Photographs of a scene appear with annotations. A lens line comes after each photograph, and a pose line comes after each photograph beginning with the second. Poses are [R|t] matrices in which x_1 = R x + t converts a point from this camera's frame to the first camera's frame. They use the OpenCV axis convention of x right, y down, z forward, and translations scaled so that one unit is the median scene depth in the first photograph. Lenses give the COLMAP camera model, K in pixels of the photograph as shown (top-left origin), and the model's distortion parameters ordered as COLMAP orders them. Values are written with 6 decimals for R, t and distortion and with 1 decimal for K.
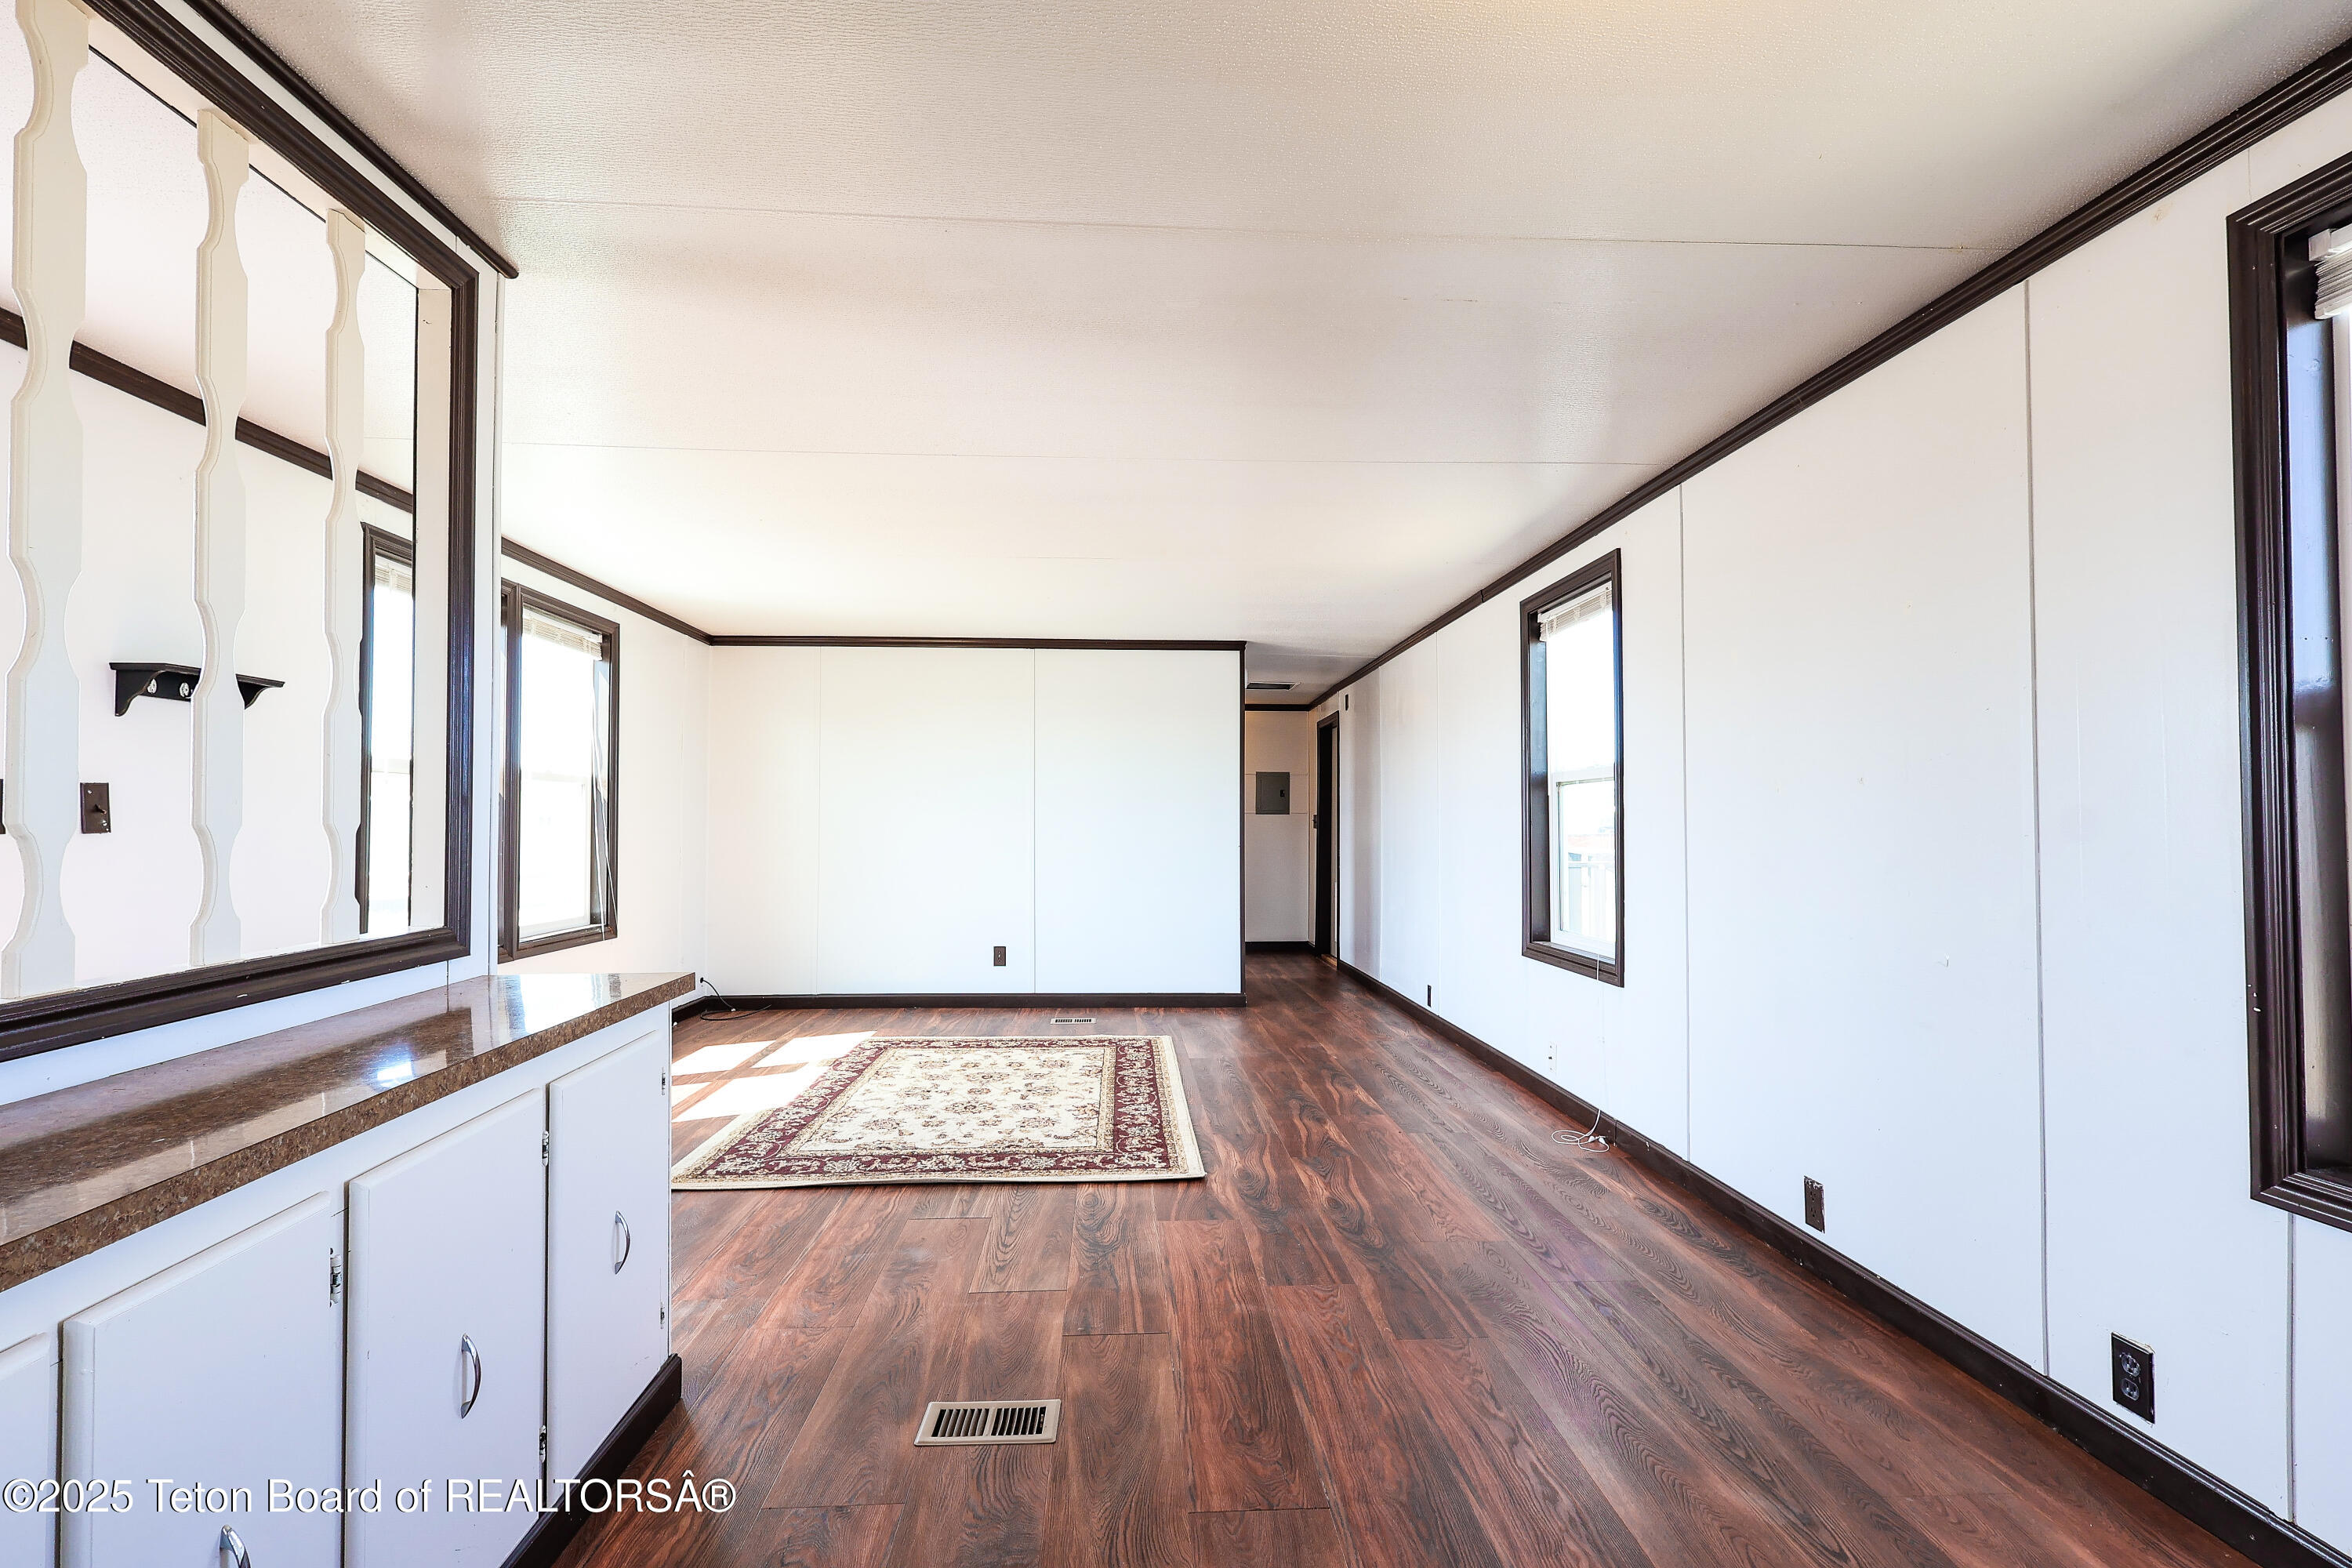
lens RADIAL K [[1087.3, 0, 1176.0], [0, 1087.3, 791.9], [0, 0, 1]] dist [-0.003125, 0.000200]
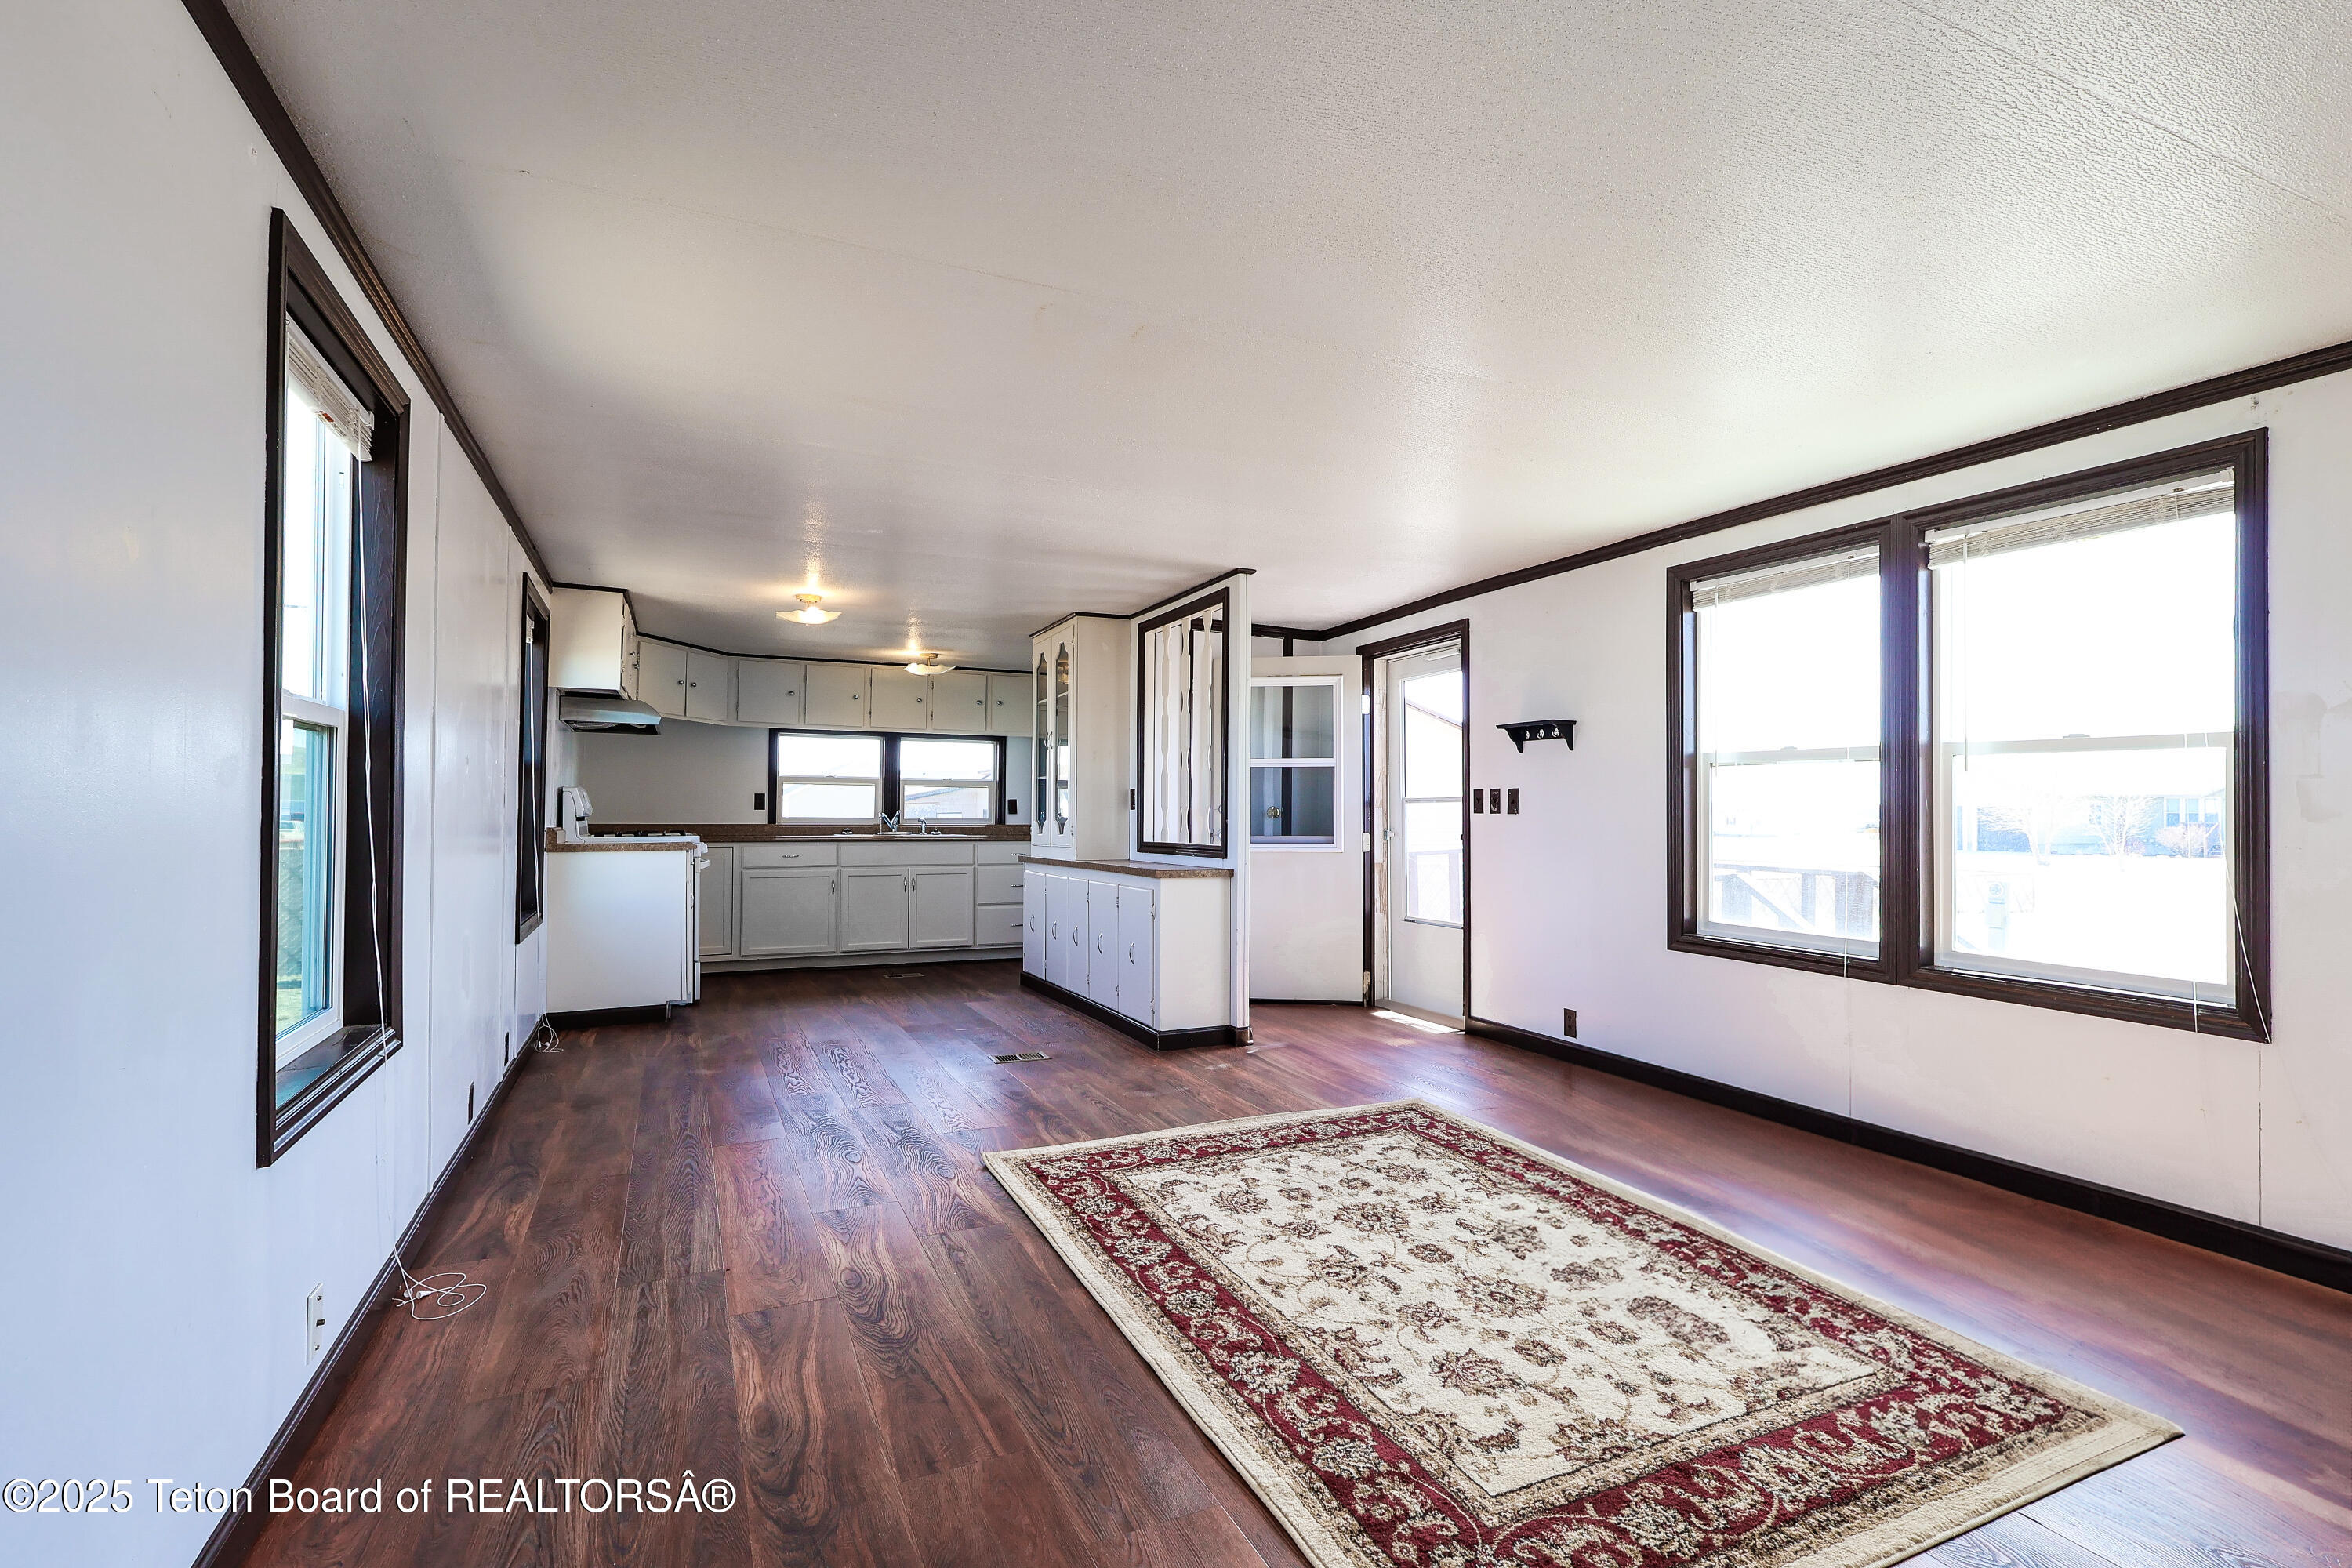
lens RADIAL K [[1087.3, 0, 1180.8], [0, 1087.3, 791.3], [0, 0, 1]] dist [-0.003125, 0.000200]
pose [[-0.929431, -0.010214, -0.368855, 0.216103], [0.003806, 0.999298, -0.037261, 0.048559], [0.368977, -0.036036, -0.928740, 1.878514]]
